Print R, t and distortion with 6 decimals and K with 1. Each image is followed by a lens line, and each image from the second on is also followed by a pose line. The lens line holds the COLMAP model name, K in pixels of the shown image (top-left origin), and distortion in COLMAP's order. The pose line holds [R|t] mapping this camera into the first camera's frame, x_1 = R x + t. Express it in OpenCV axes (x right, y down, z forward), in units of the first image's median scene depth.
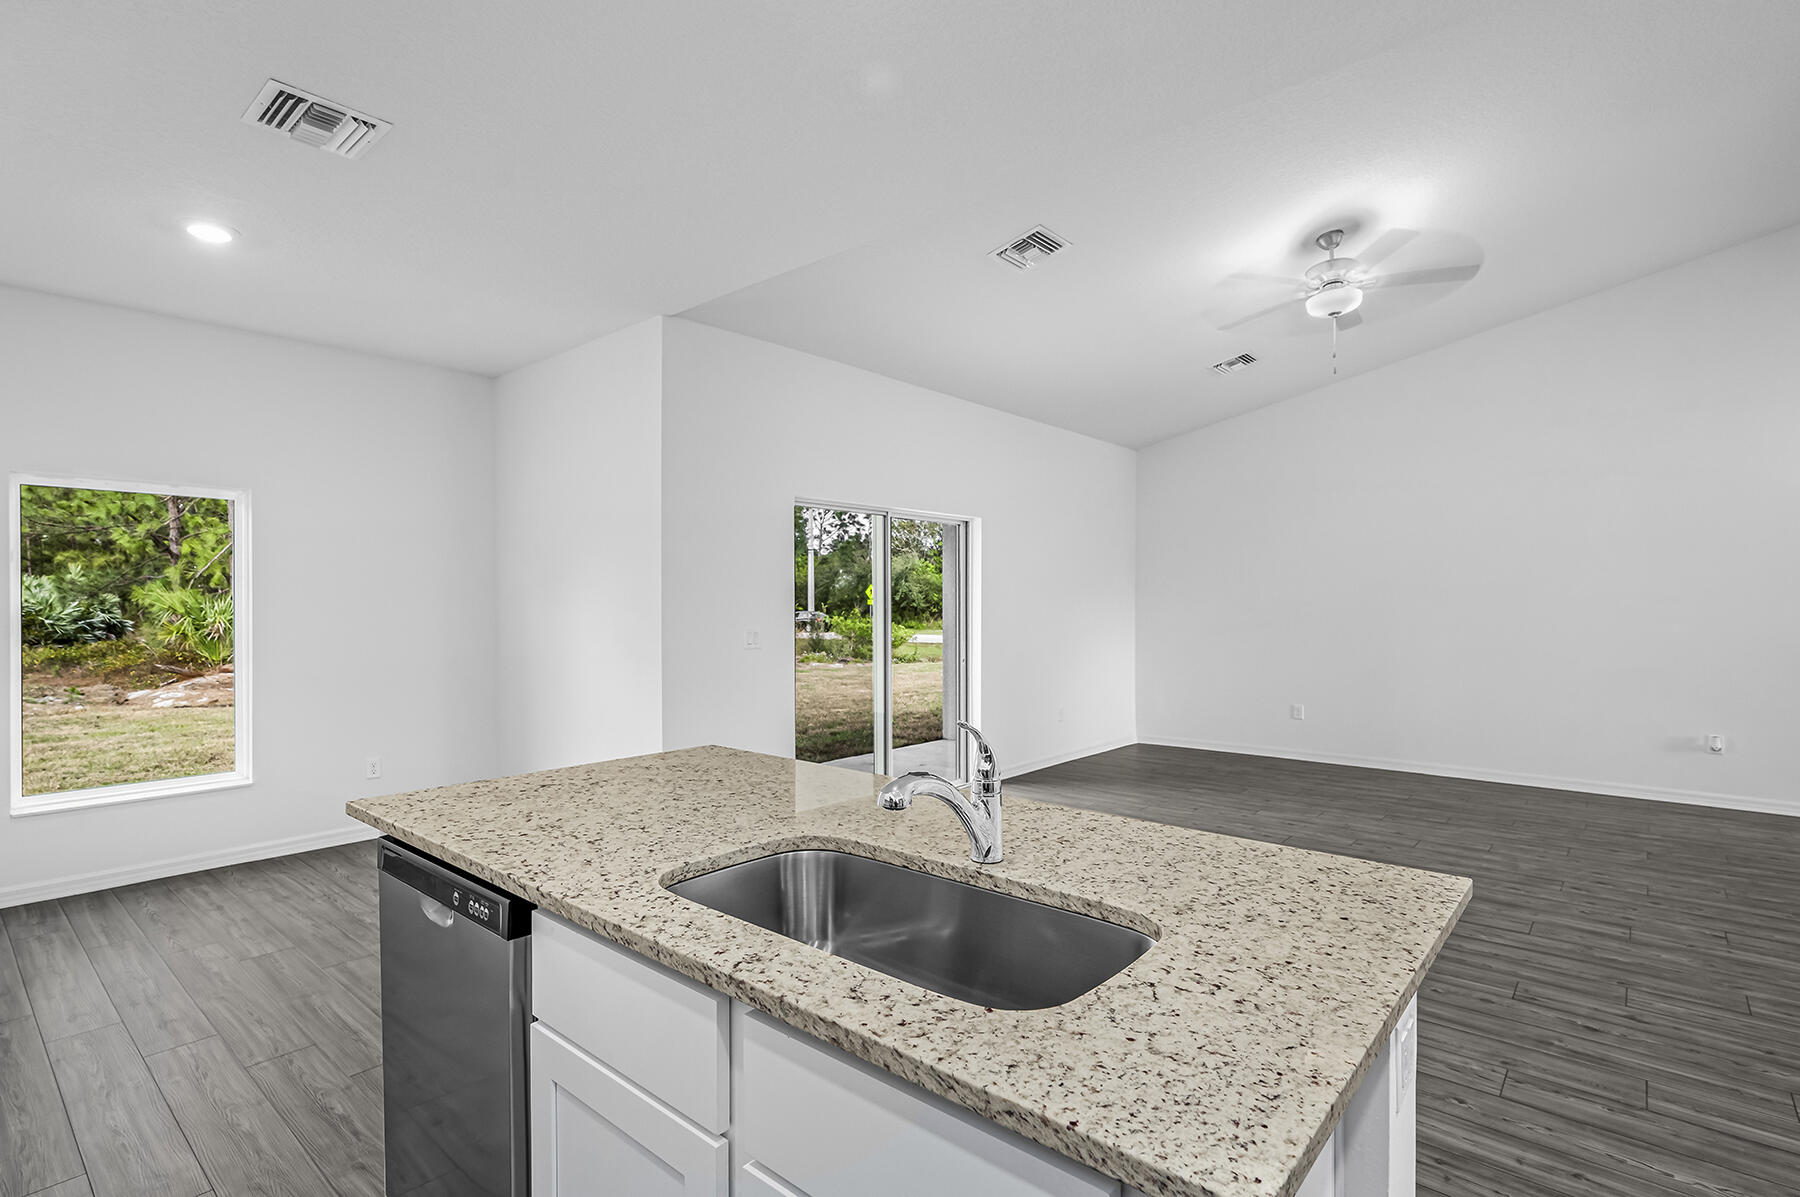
lens RADIAL K [[839.5, 0, 900.7], [0, 839.5, 613.0], [0, 0, 1]] dist [0.001467, 0.001023]
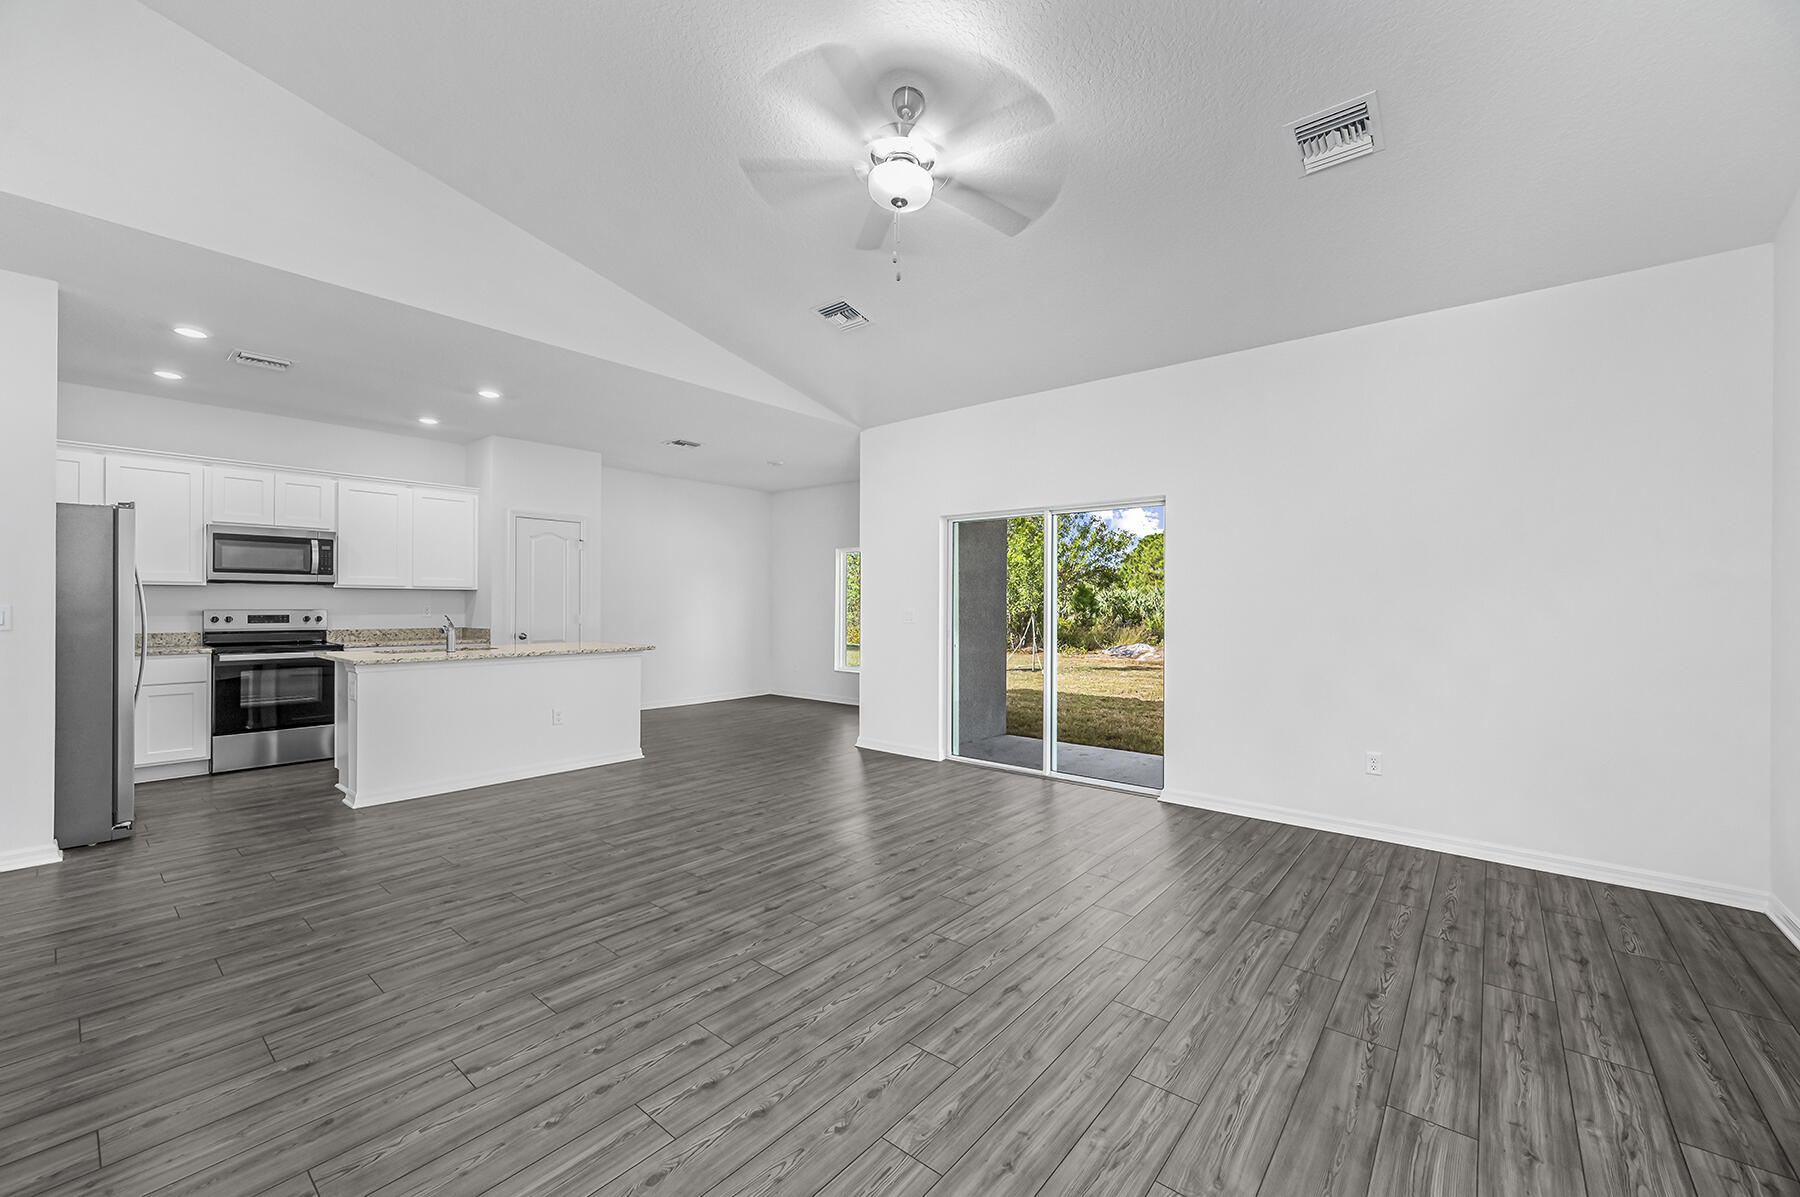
lens RADIAL K [[730.7, 0, 901.2], [0, 730.7, 598.5], [0, 0, 1]] dist [0.004146, 0.000101]
pose [[0.018312, -0.004352, -0.999823, 1.667653], [-0.018469, 0.999818, -0.004690, 0.011742], [0.999662, 0.018552, 0.018228, 1.414057]]
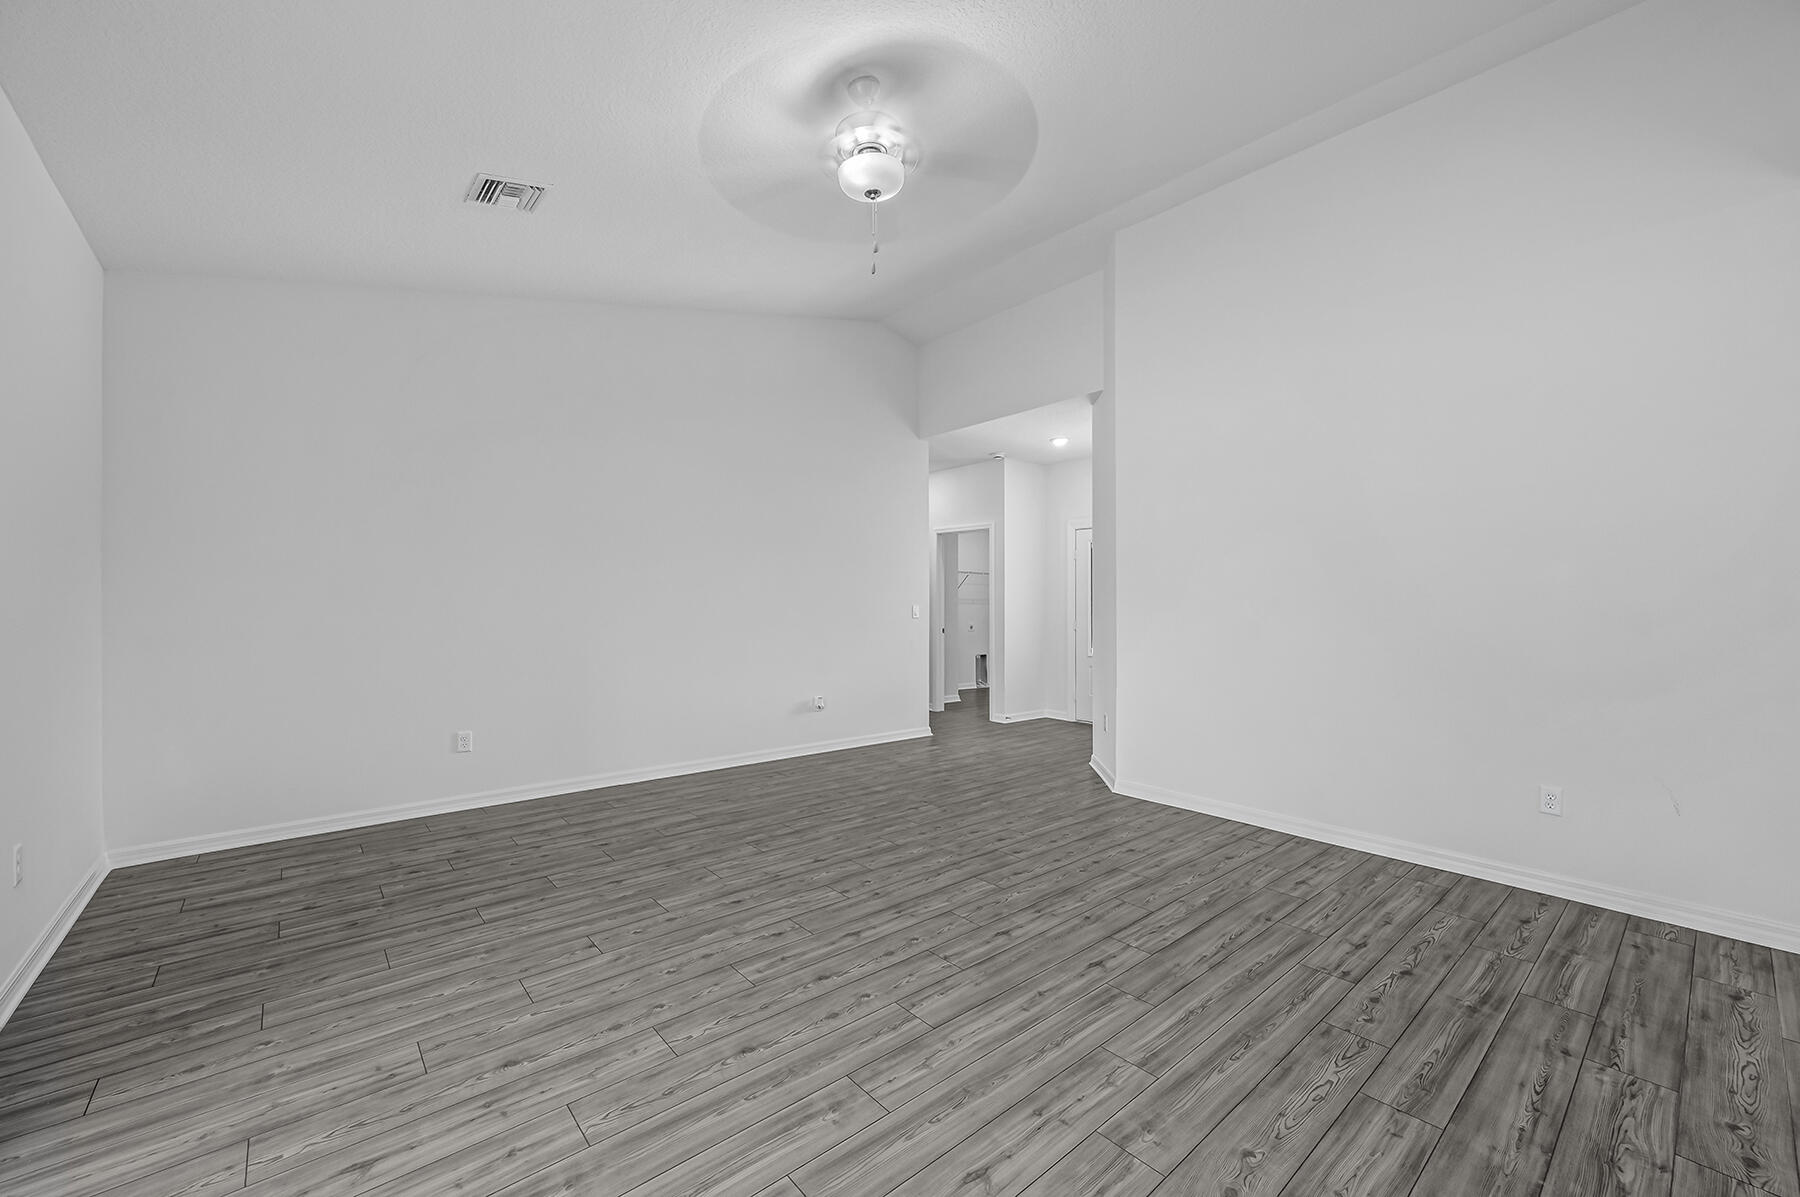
lens RADIAL K [[730.7, 0, 899.0], [0, 730.7, 603.7], [0, 0, 1]] dist [0.004146, 0.000101]
pose [[0.148007, 0.001709, 0.988985, -0.164352], [0.008143, 0.999963, -0.002947, 0.019542], [-0.988953, 0.008489, 0.147988, 1.261383]]
